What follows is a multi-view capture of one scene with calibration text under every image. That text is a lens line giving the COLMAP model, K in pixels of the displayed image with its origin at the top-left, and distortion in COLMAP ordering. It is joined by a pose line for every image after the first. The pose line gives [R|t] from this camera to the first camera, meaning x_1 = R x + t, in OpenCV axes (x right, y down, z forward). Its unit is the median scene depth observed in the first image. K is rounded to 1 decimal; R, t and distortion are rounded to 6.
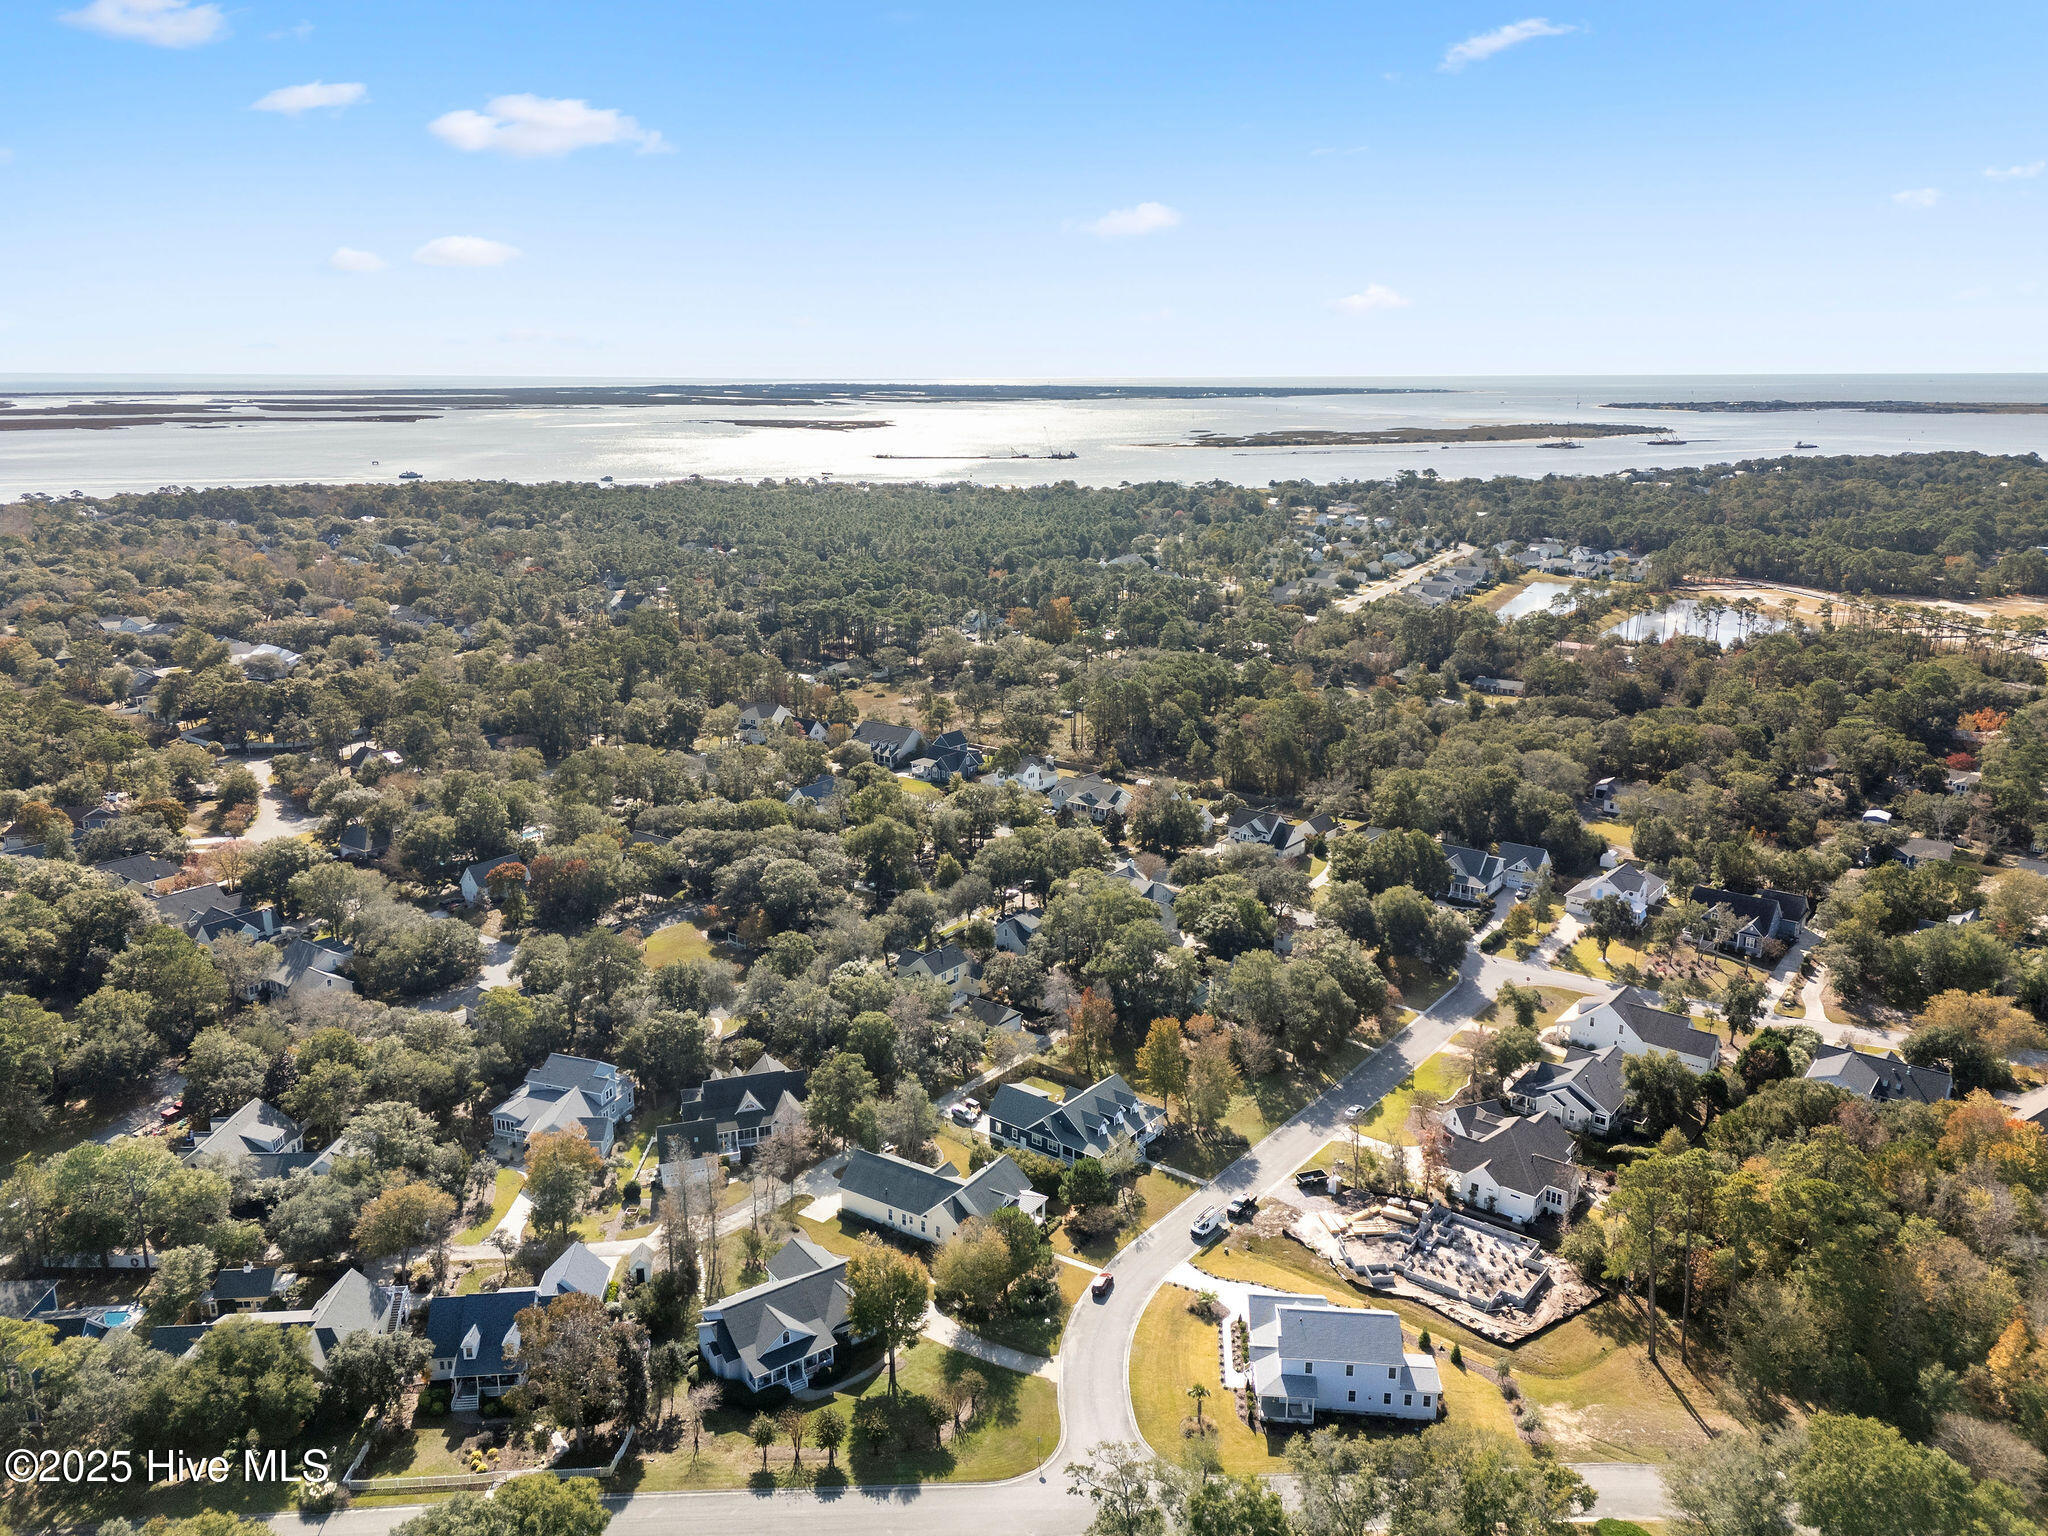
lens RADIAL K [[1728.8, 0, 1024.0], [0, 1728.8, 768.0], [0, 0, 1]] dist [0.102486, -0.087755]
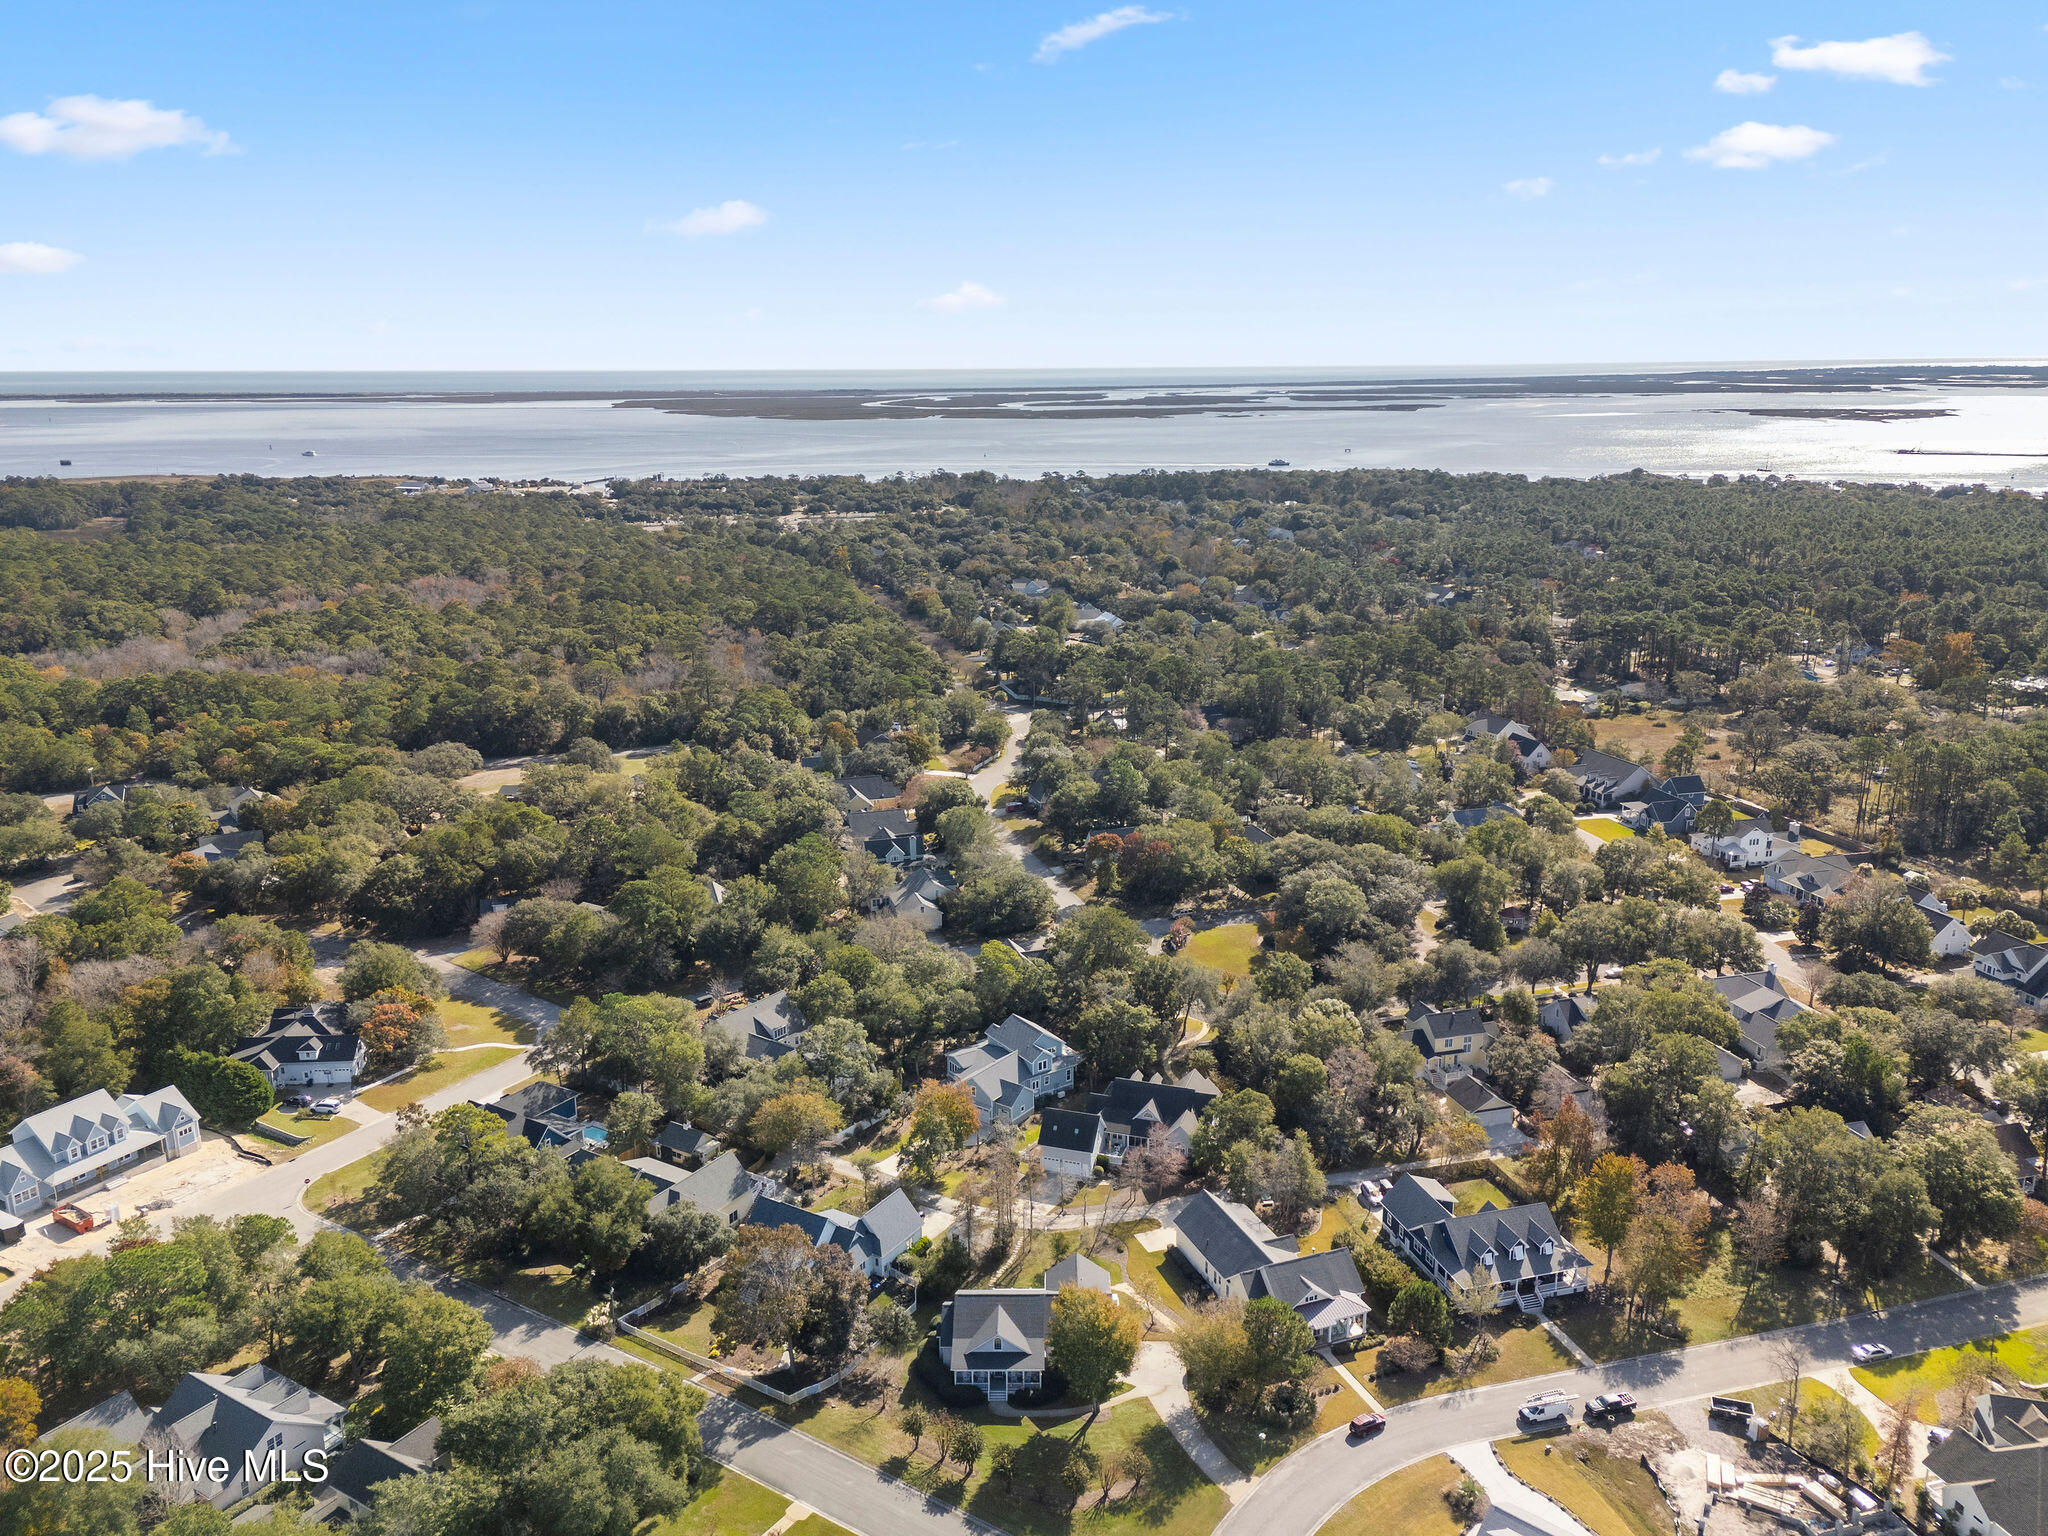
lens RADIAL K [[1728.8, 0, 1024.0], [0, 1728.8, 768.0], [0, 0, 1]] dist [0.102486, -0.087755]
pose [[0.771108, 0.141948, -0.620679, 0.363048], [-0.138718, 0.988869, 0.053814, -0.039580], [0.621409, 0.044603, 0.782216, 0.191507]]
